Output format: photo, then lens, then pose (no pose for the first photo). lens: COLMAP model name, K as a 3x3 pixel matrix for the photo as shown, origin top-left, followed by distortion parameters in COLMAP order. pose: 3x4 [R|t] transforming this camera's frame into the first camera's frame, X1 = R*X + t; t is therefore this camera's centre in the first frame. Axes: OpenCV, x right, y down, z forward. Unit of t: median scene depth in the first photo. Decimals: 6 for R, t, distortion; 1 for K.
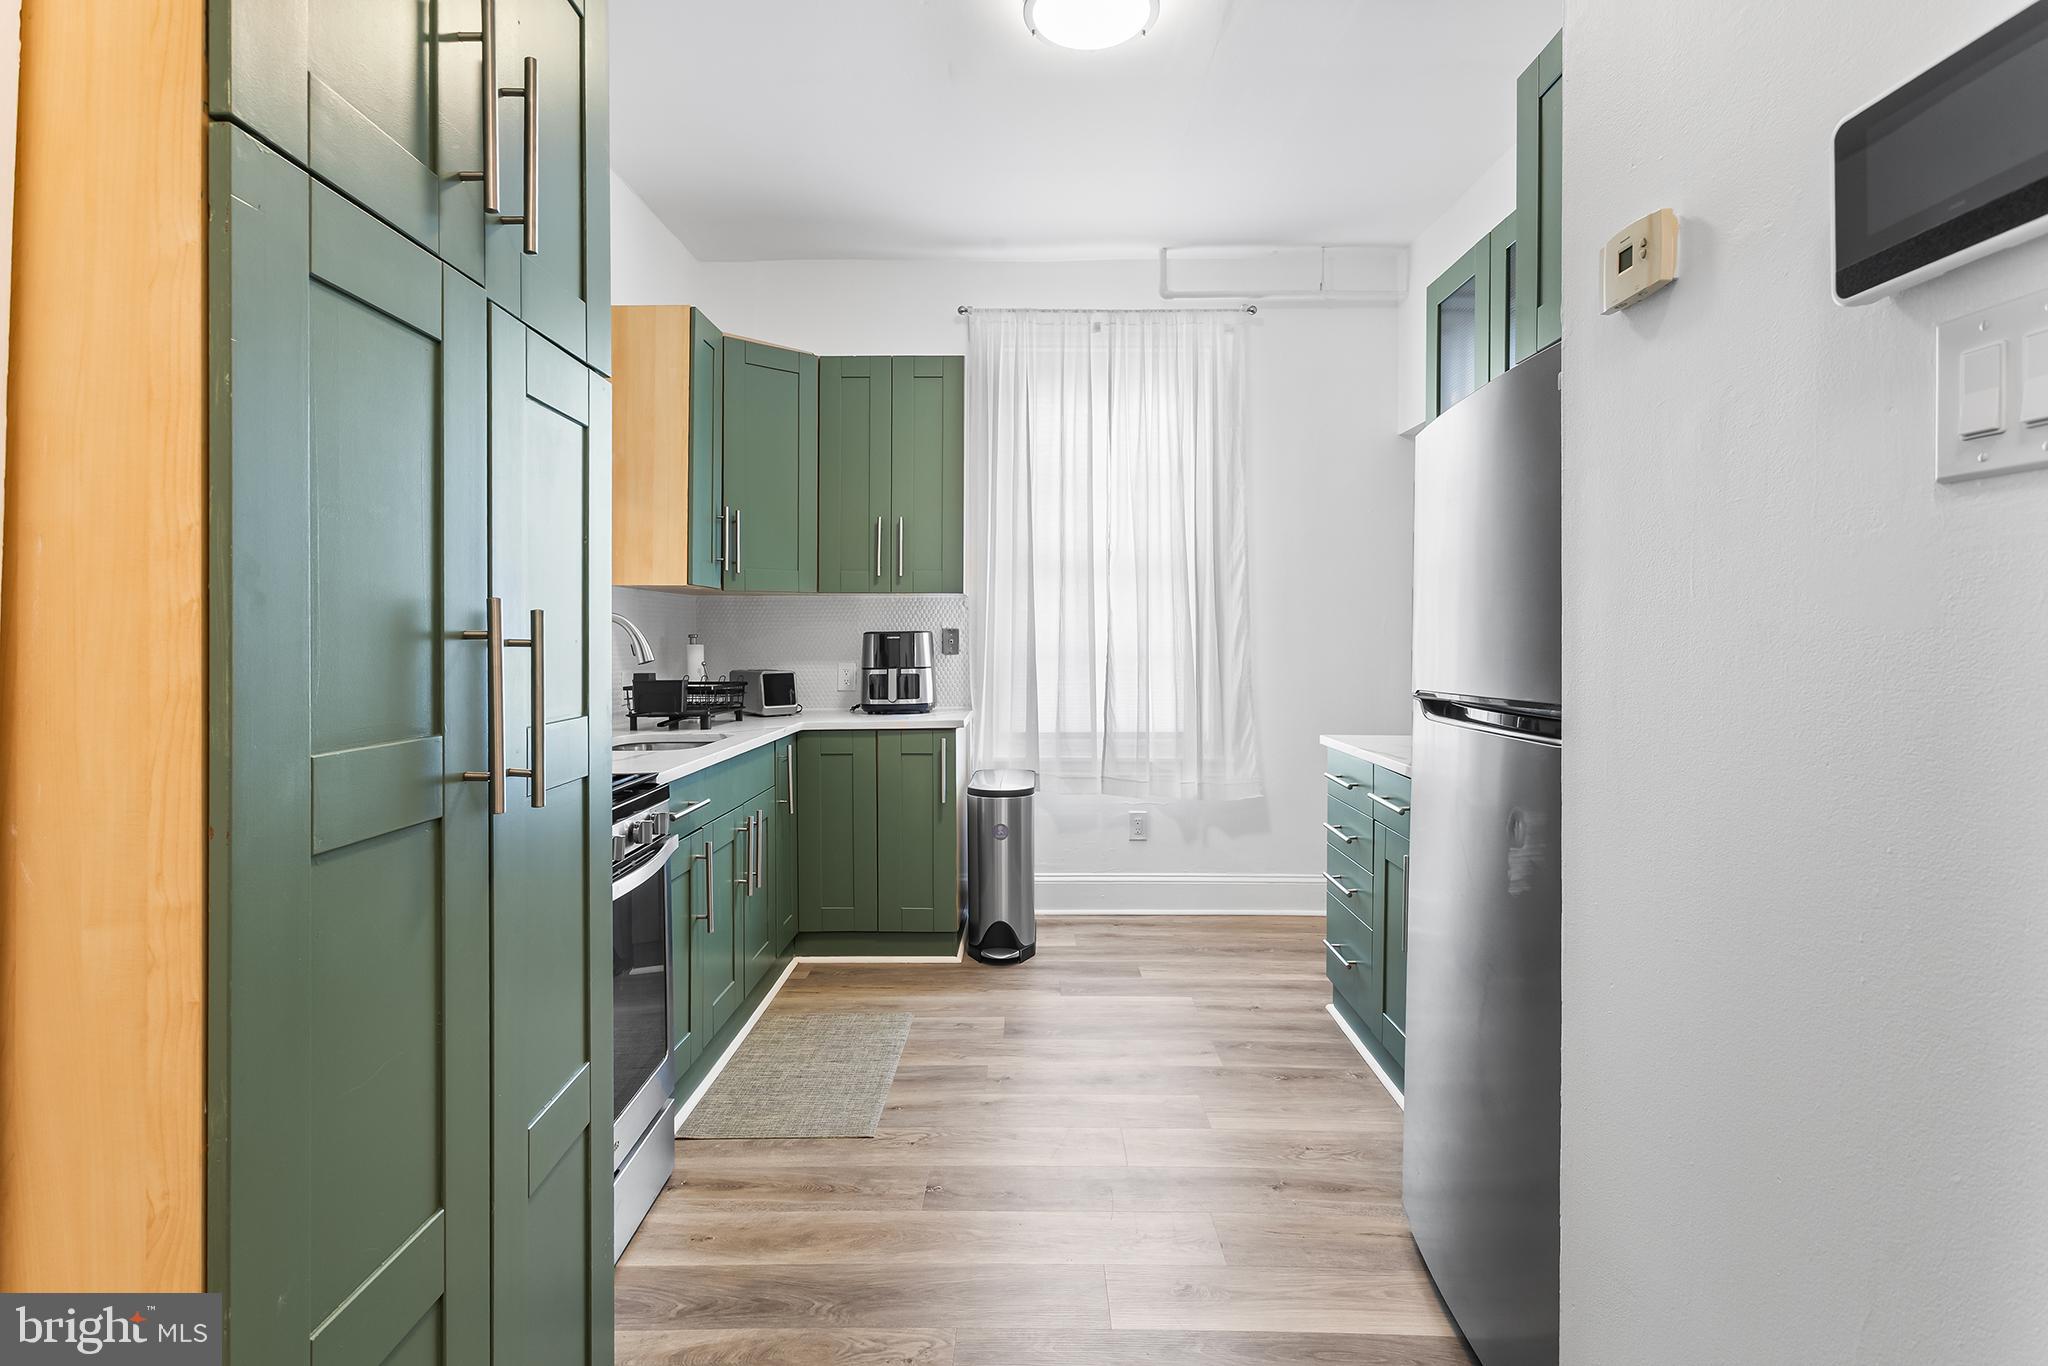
lens RADIAL K [[975.8, 0, 1016.0], [0, 975.8, 634.2], [0, 0, 1]] dist [-0.001294, 0.000222]
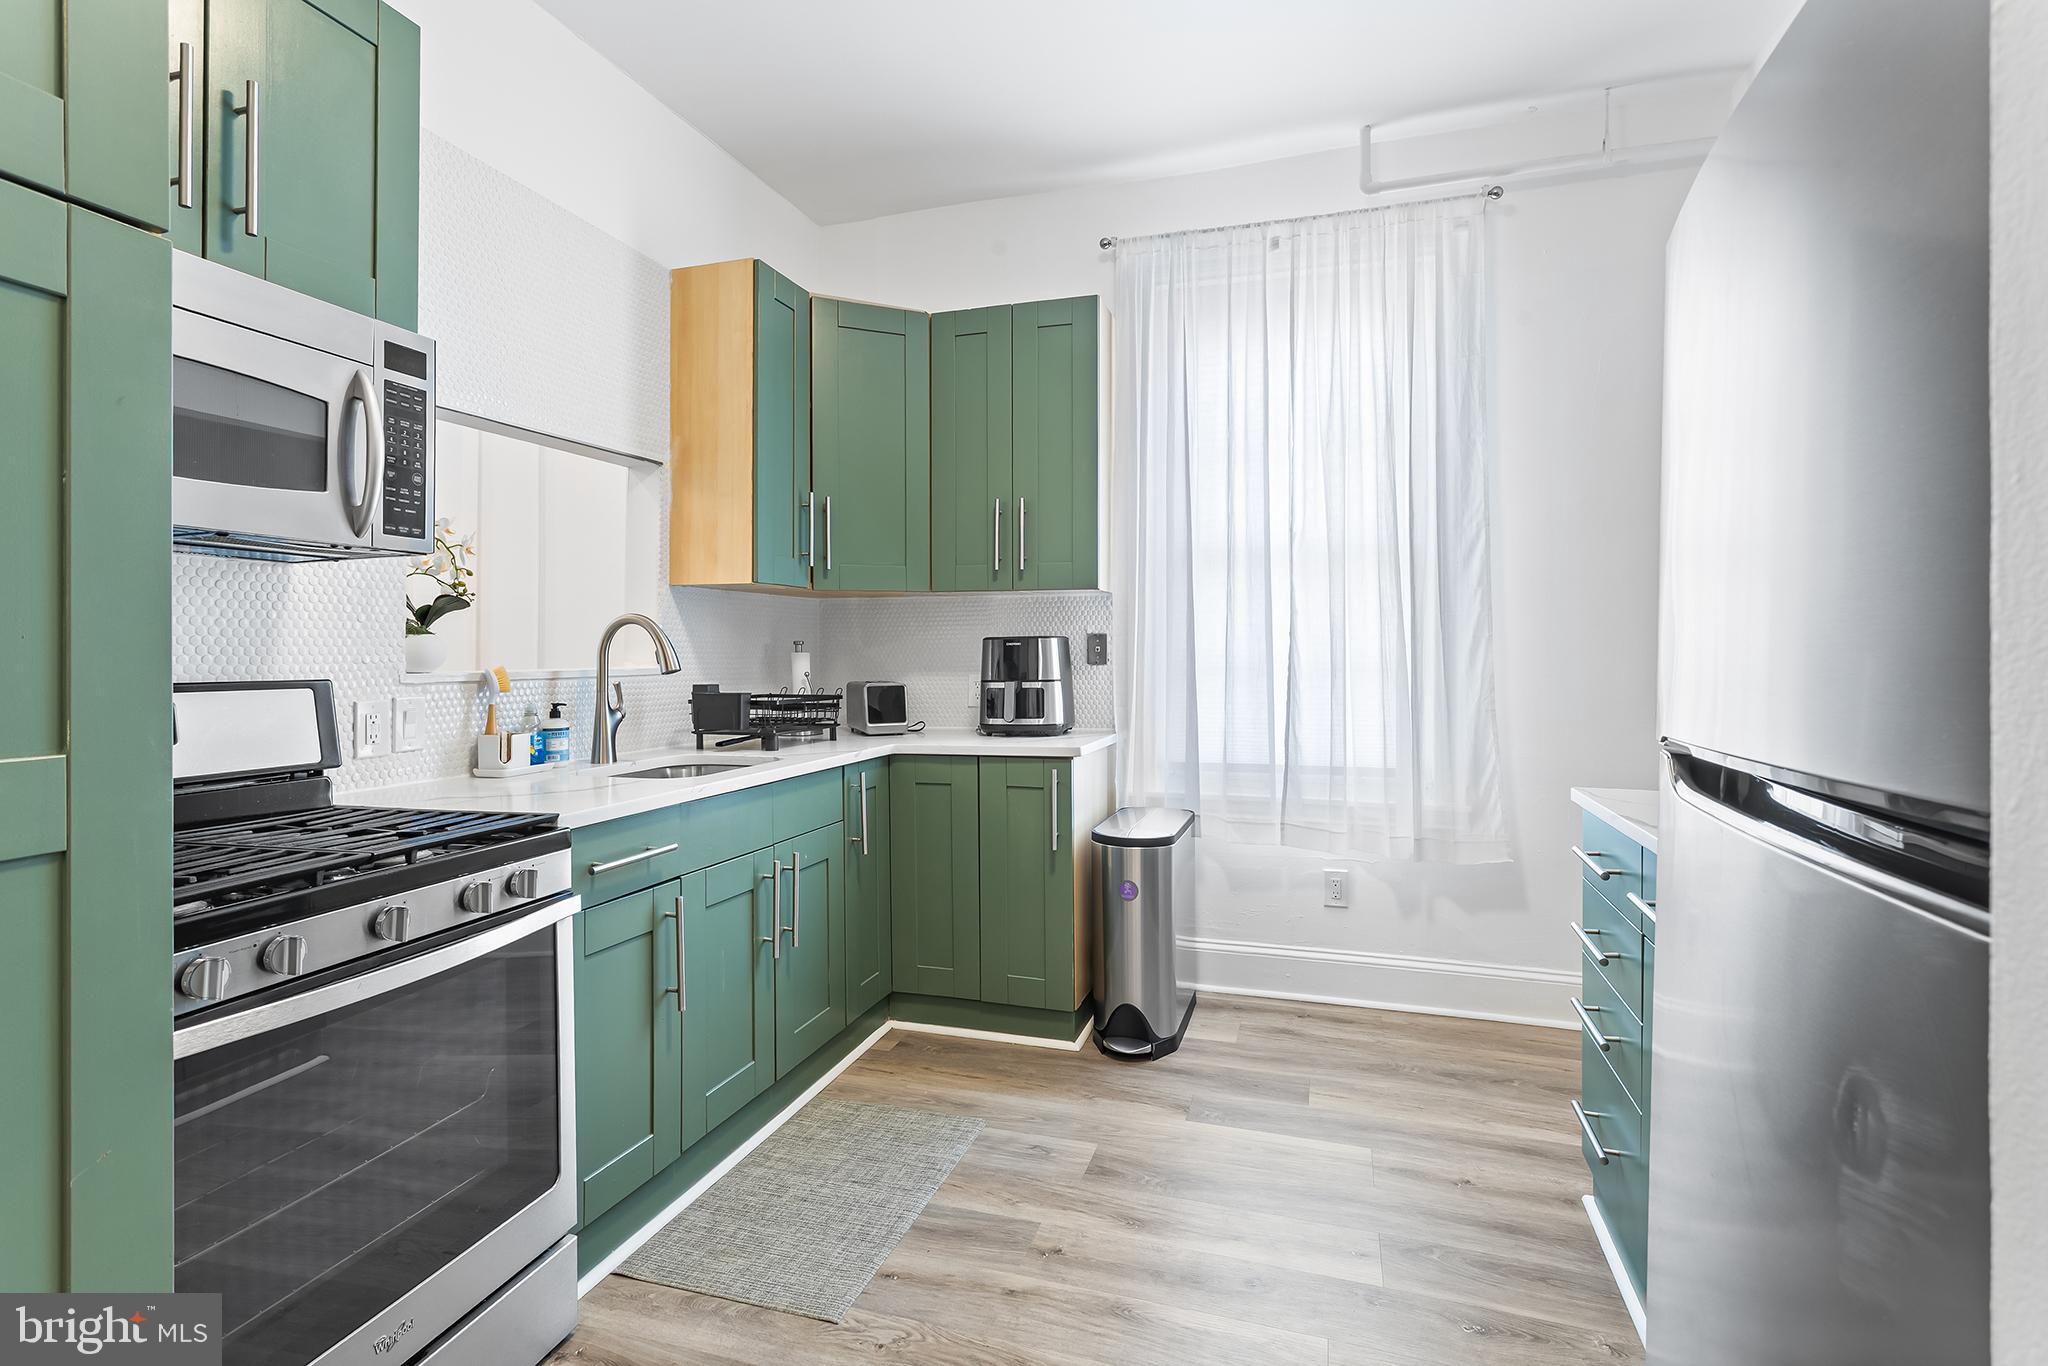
lens RADIAL K [[977.1, 0, 1010.2], [0, 977.1, 648.2], [0, 0, 1]] dist [0.002648, 0.001186]
pose [[0.954917, -0.001768, -0.296868, 0.126471], [0.002723, 0.999992, 0.002805, 0.005012], [0.296861, -0.003487, 0.954914, 0.218925]]
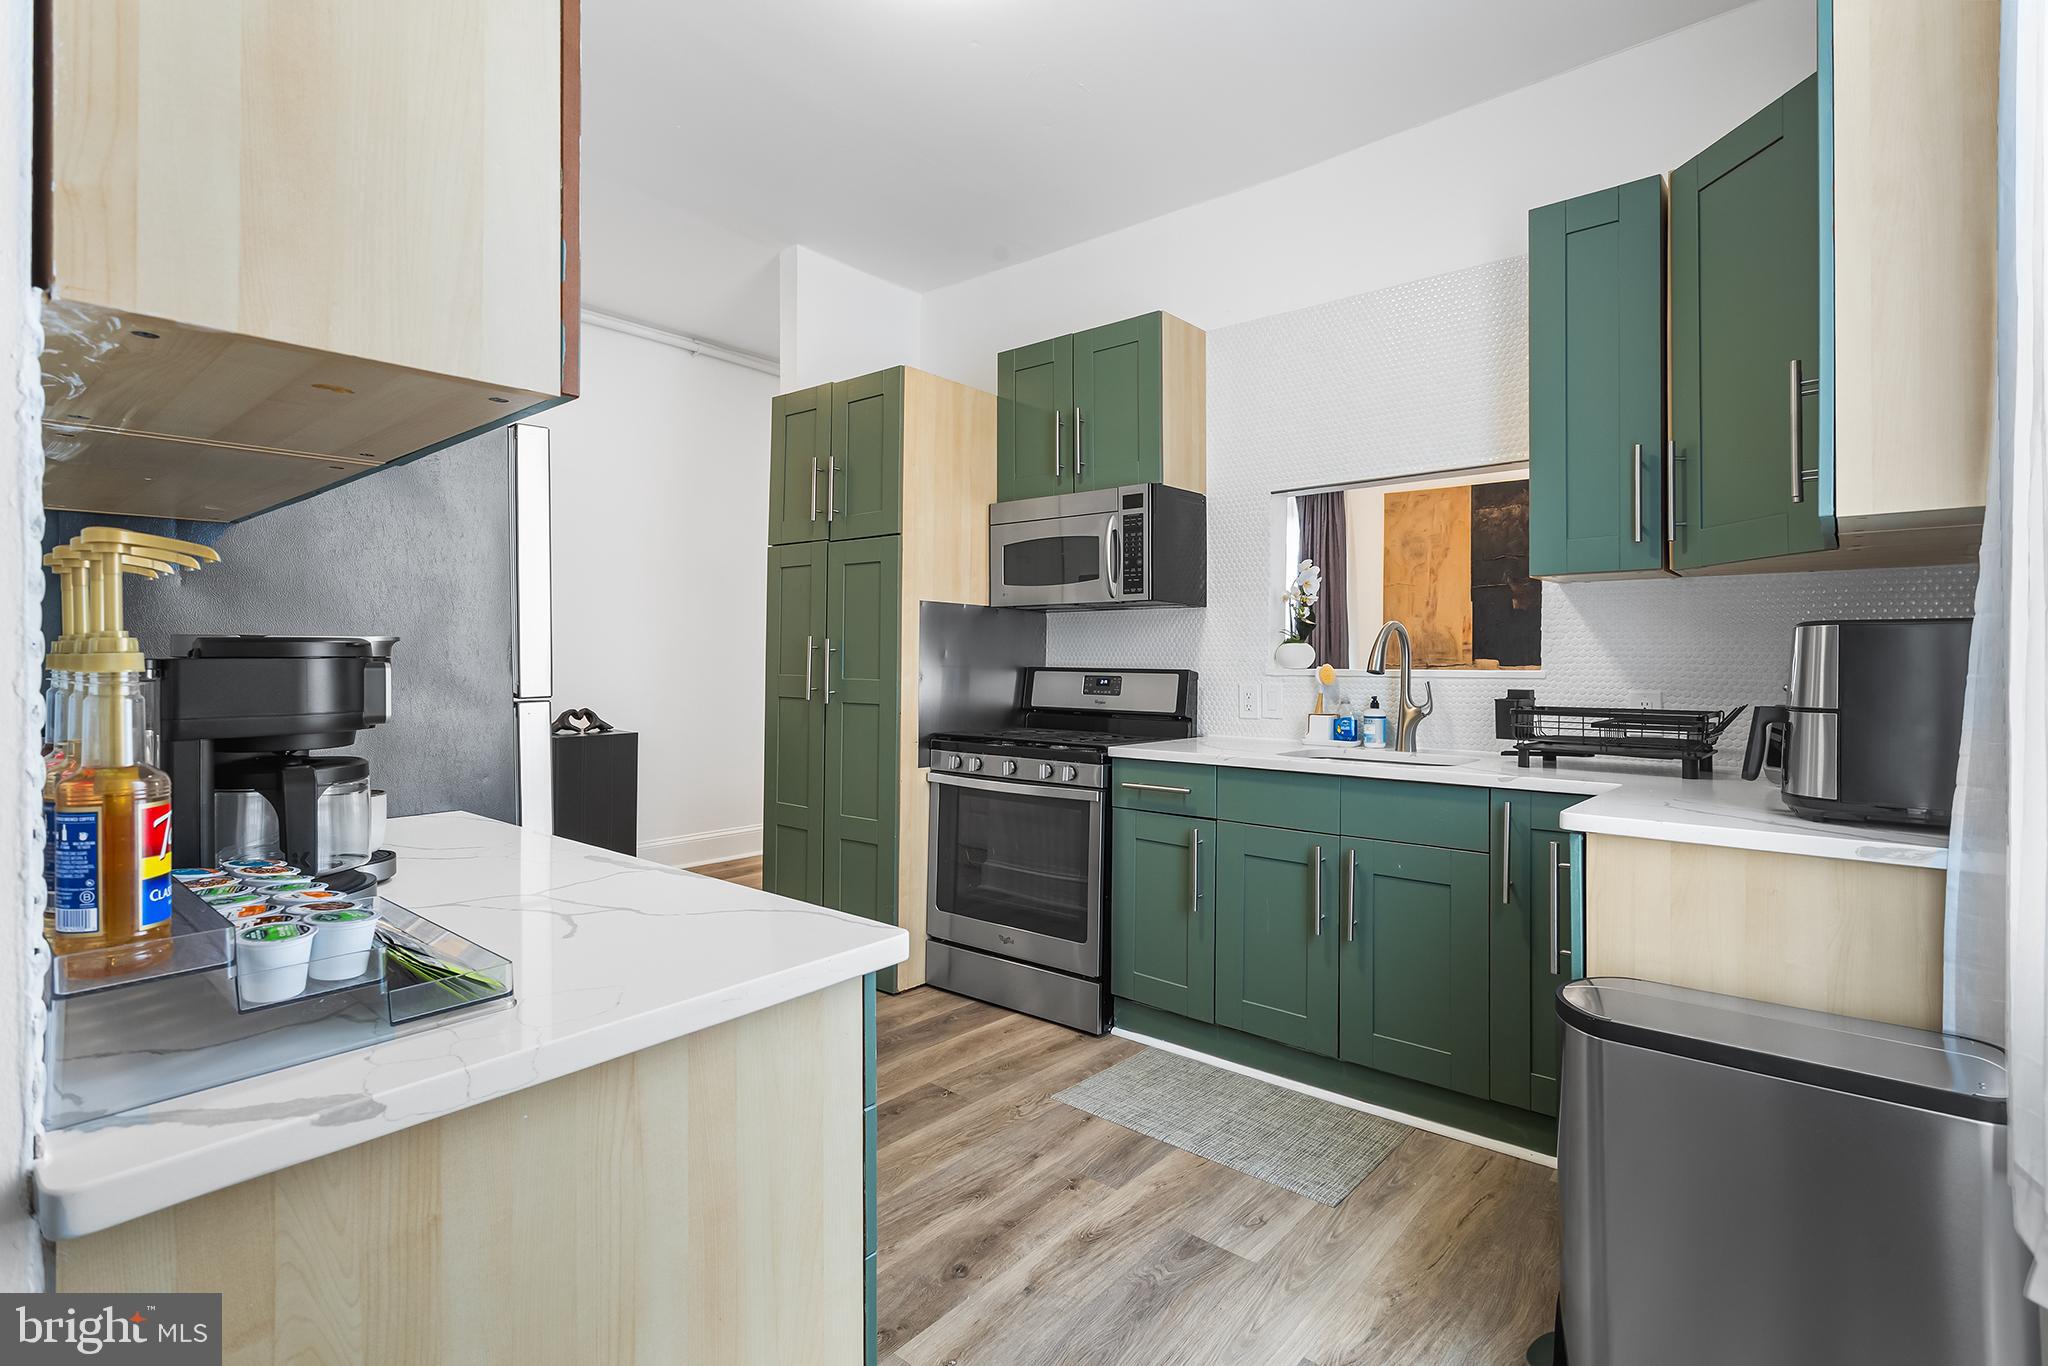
lens RADIAL K [[982.9, 0, 1020.9], [0, 982.9, 659.9], [0, 0, 1]] dist [0.001281, 0.000866]
pose [[-0.640369, -0.000362, -0.768067, 0.470299], [0.001320, 0.999998, -0.001571, 0.014050], [0.768066, -0.002020, -0.640367, 1.087643]]
